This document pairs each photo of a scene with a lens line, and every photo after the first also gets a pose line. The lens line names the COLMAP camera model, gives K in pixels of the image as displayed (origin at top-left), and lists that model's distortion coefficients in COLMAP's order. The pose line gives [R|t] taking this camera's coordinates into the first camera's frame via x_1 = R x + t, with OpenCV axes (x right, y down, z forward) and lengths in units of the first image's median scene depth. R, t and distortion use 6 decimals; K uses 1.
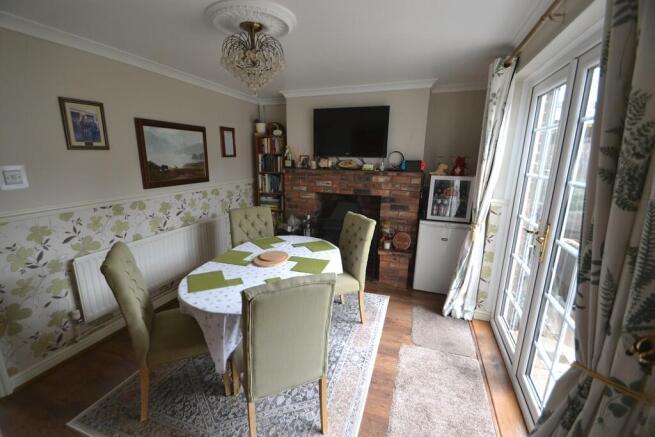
lens RADIAL K [[289.4, 0, 316.6], [0, 289.4, 227.5], [0, 0, 1]] dist [-0.012670, -0.001155]
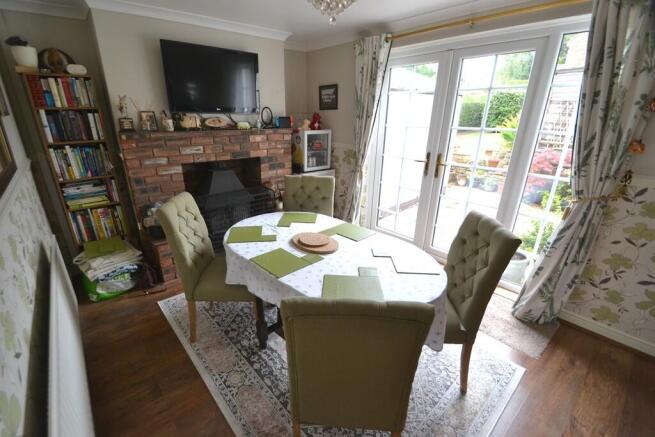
lens RADIAL K [[289.4, 0, 316.6], [0, 289.4, 227.5], [0, 0, 1]] dist [-0.012670, -0.001155]
pose [[0.496694, -0.320046, 0.806762, -0.512942], [0.207461, 0.946364, 0.247700, -0.086024], [-0.842766, 0.044341, 0.536450, 0.356335]]
